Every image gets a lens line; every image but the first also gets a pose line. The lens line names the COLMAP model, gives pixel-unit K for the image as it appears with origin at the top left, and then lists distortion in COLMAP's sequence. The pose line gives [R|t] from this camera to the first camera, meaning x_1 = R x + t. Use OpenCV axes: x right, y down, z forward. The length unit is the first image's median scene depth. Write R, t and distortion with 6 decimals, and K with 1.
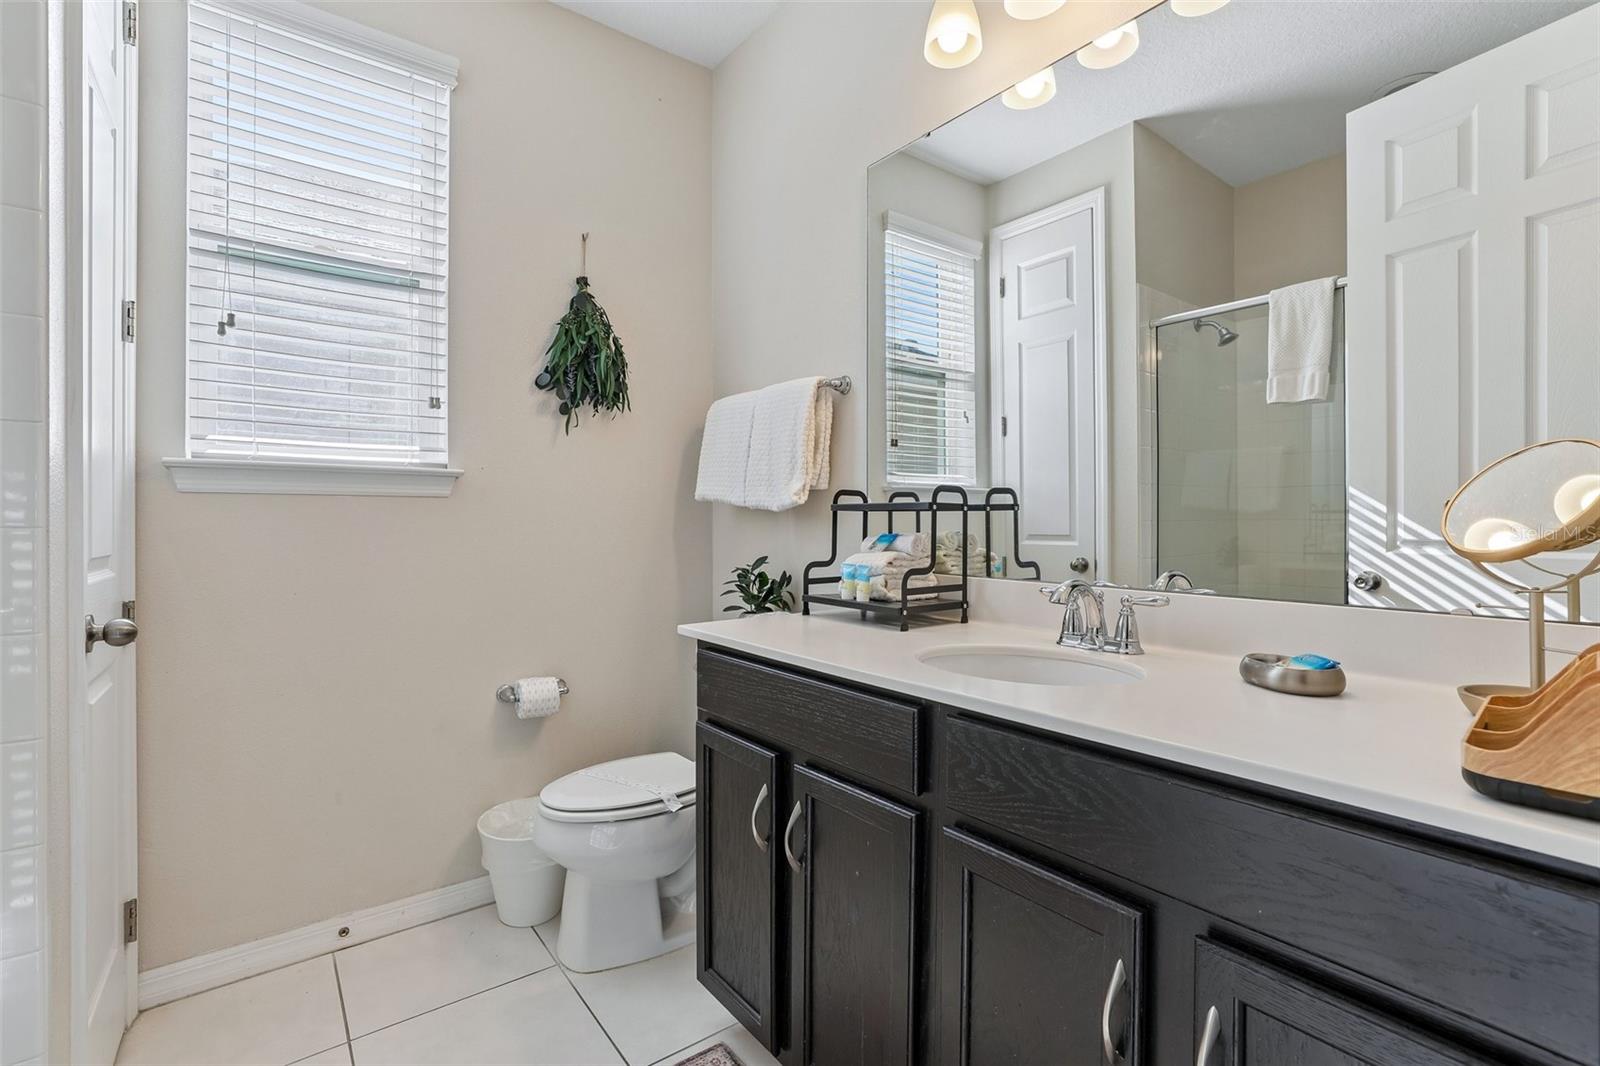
lens RADIAL K [[725.6, 0, 797.7], [0, 725.6, 527.1], [0, 0, 1]] dist [0.003169, 0.000033]
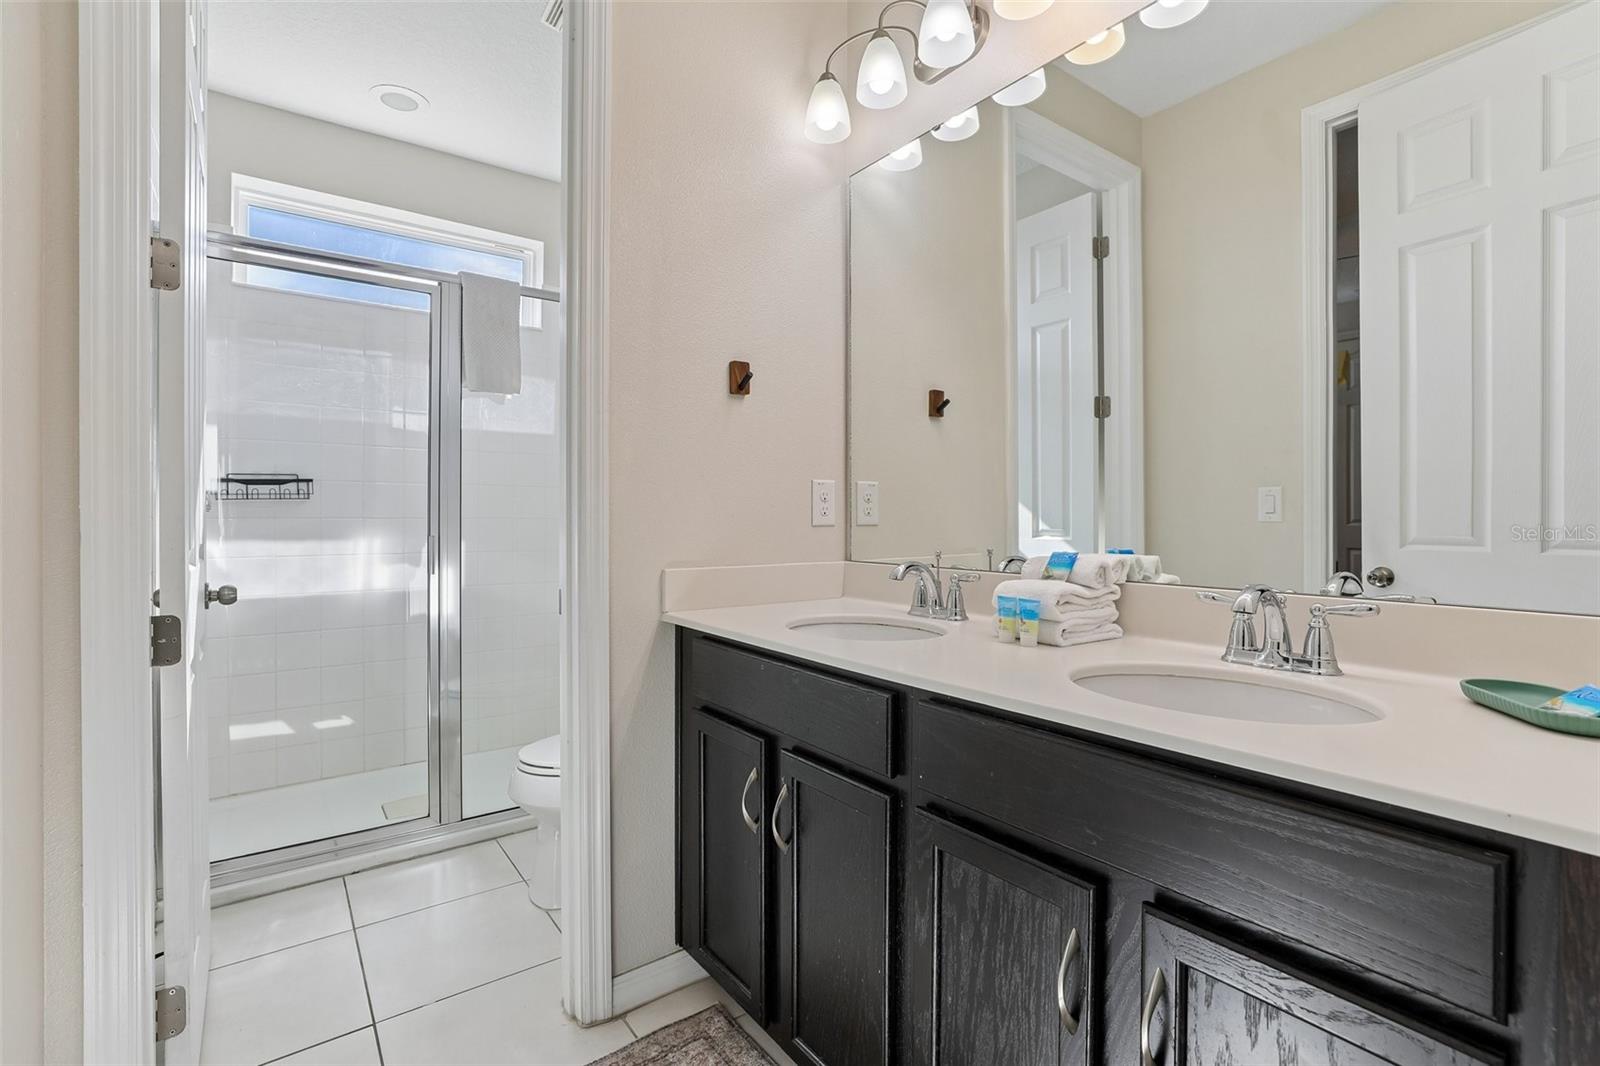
lens RADIAL K [[735.5, 0, 802.5], [0, 735.5, 514.7], [0, 0, 1]] dist [-0.001508, 0.000249]
pose [[0.999761, -0.001116, -0.021852, 0.051647], [0.000883, 0.999943, -0.010662, 0.001370], [0.021863, 0.010640, 0.999704, -0.063216]]
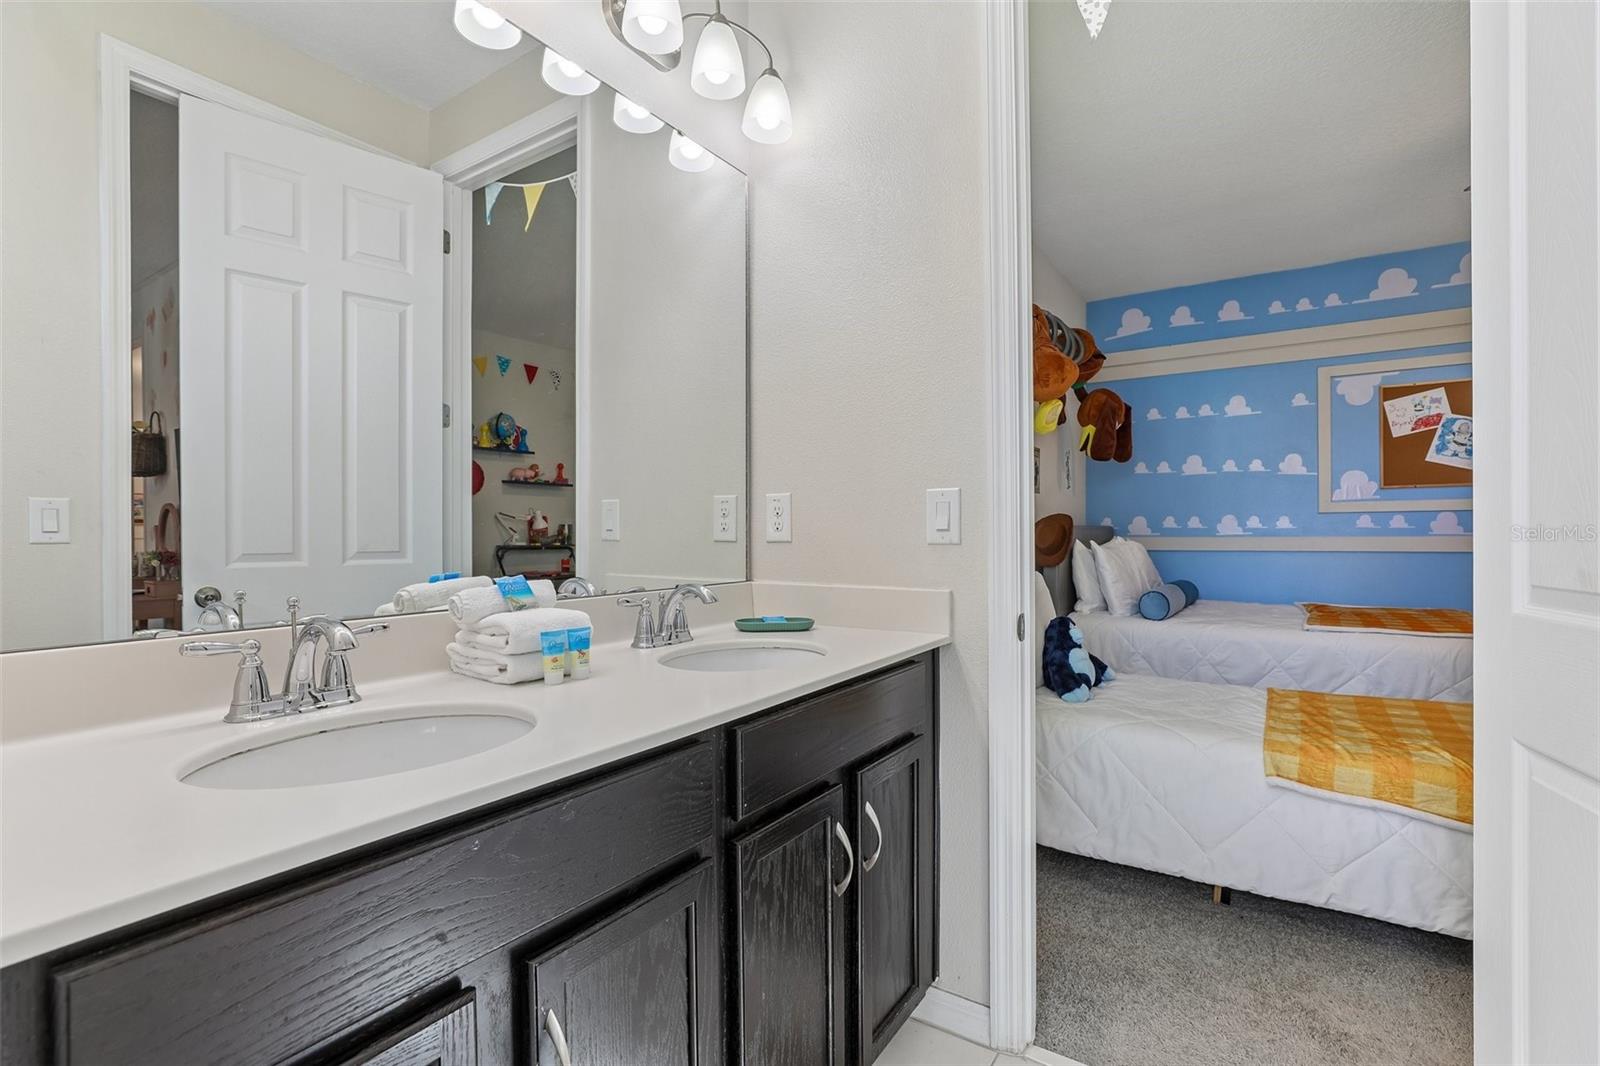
lens RADIAL K [[725.6, 0, 797.7], [0, 725.6, 527.1], [0, 0, 1]] dist [0.003169, 0.000033]
pose [[-0.337683, 0.014815, 0.941143, -1.294269], [0.010168, 0.999875, -0.012091, -0.003846], [-0.941205, 0.005486, -0.337792, 2.105904]]
